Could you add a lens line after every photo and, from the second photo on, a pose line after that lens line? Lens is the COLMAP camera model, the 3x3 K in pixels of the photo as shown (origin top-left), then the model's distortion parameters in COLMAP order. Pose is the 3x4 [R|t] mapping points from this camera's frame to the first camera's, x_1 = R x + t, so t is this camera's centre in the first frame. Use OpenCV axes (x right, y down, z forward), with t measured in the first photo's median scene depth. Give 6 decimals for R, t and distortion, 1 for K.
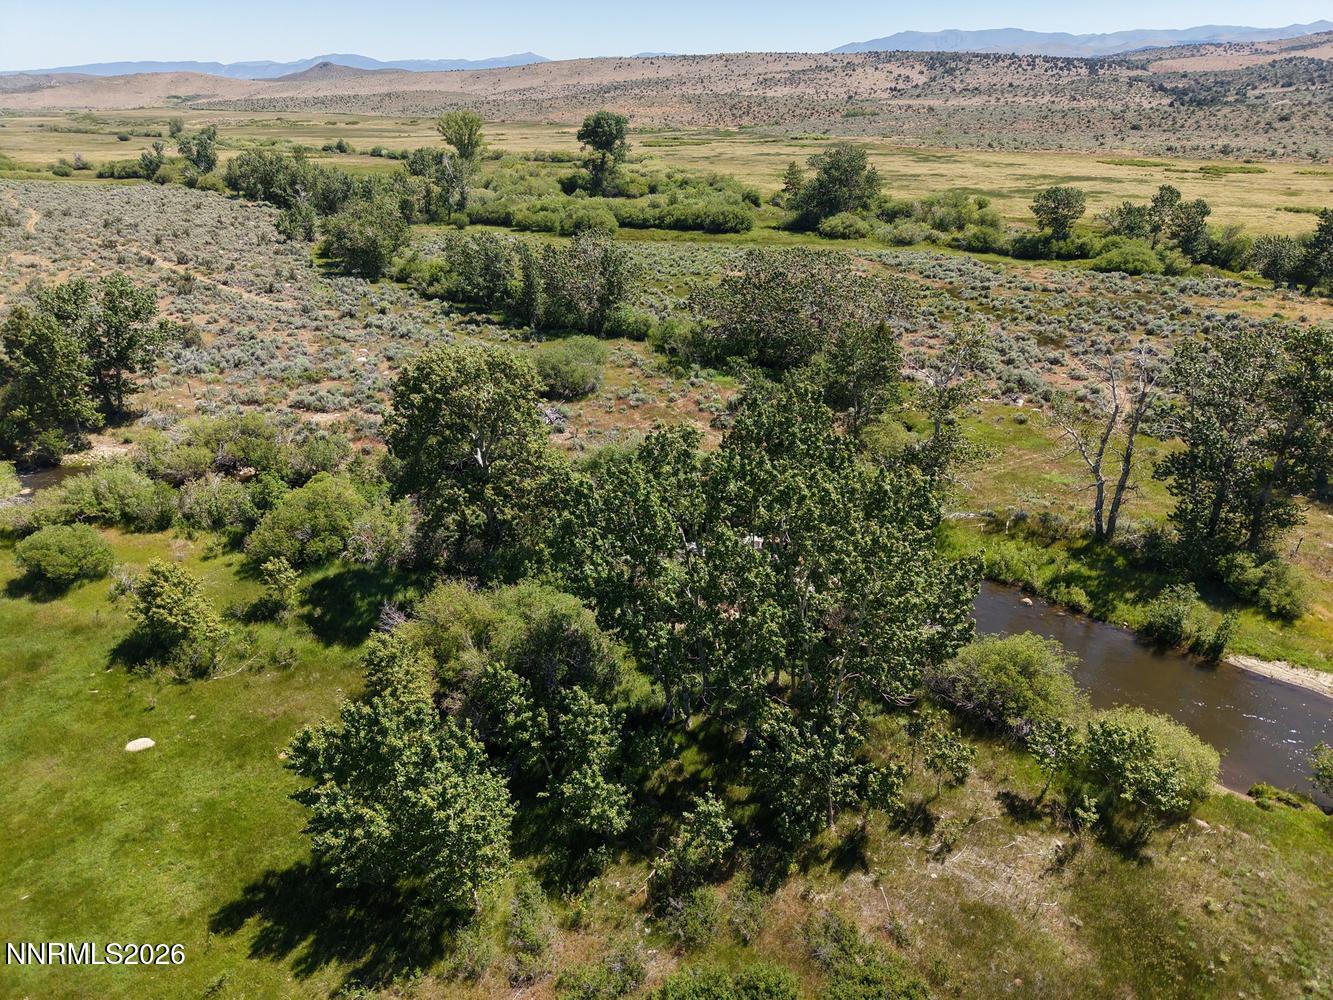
lens RADIAL K [[892.6, 0, 666.6], [0, 892.6, 503.2], [0, 0, 1]] dist [0.019766, -0.020706]
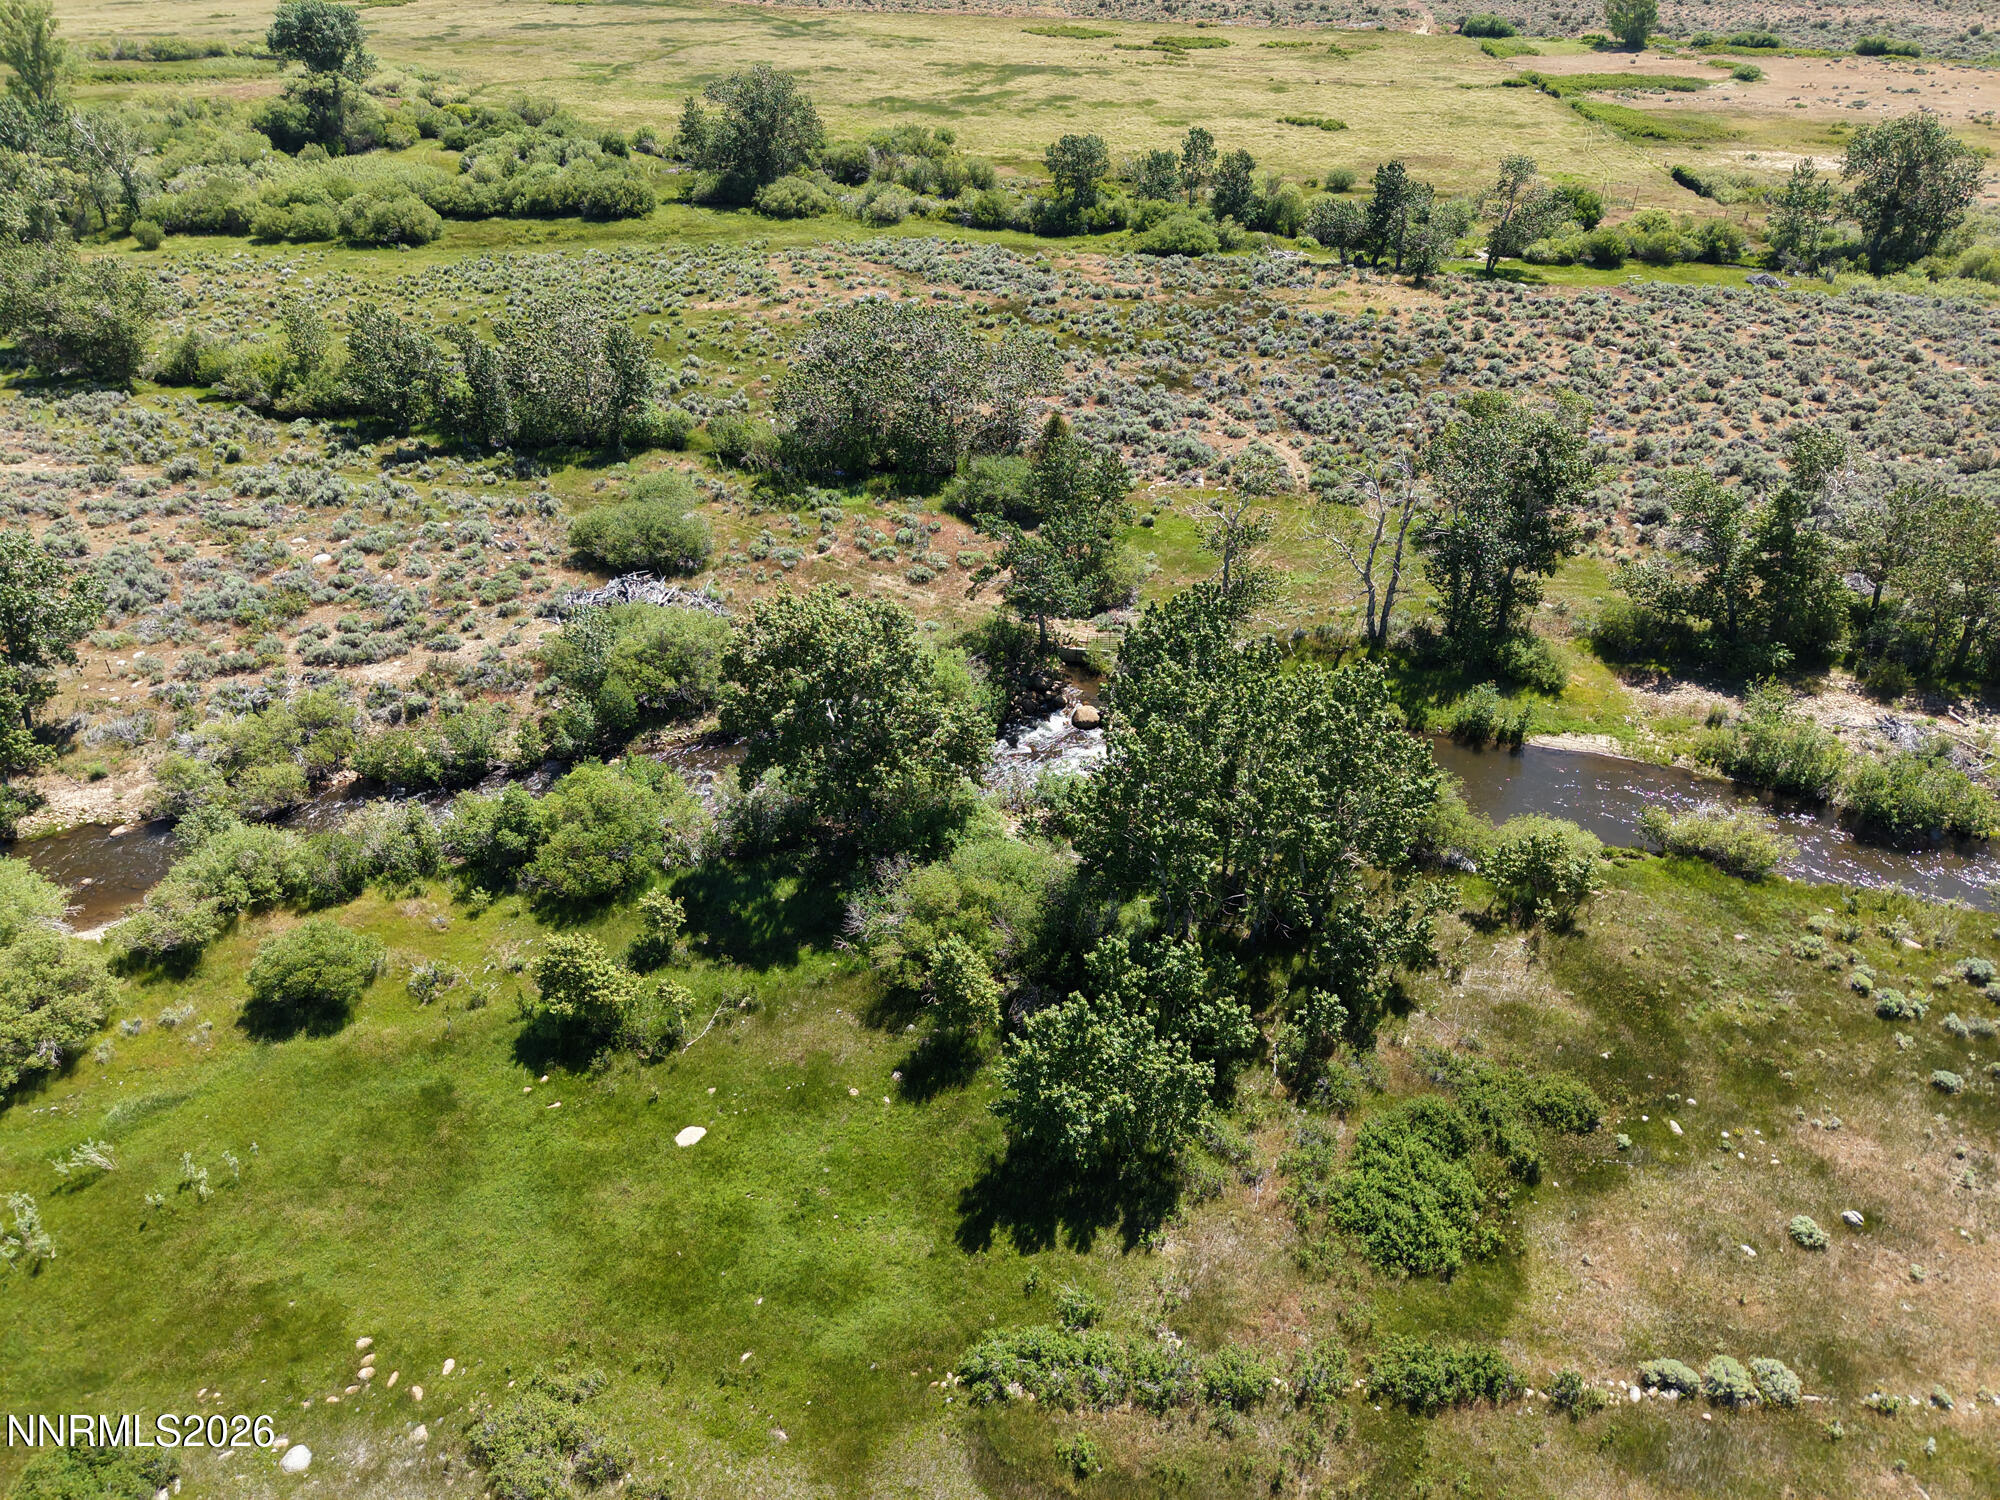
lens RADIAL K [[1339.2, 0, 1010.0], [0, 1339.2, 746.9], [0, 0, 1]] dist [0.019766, -0.020706]
pose [[0.893938, -0.237660, 0.379989, -0.222379], [0.175947, 0.965857, 0.190164, -0.094663], [-0.412209, -0.103137, 0.905233, -0.095356]]
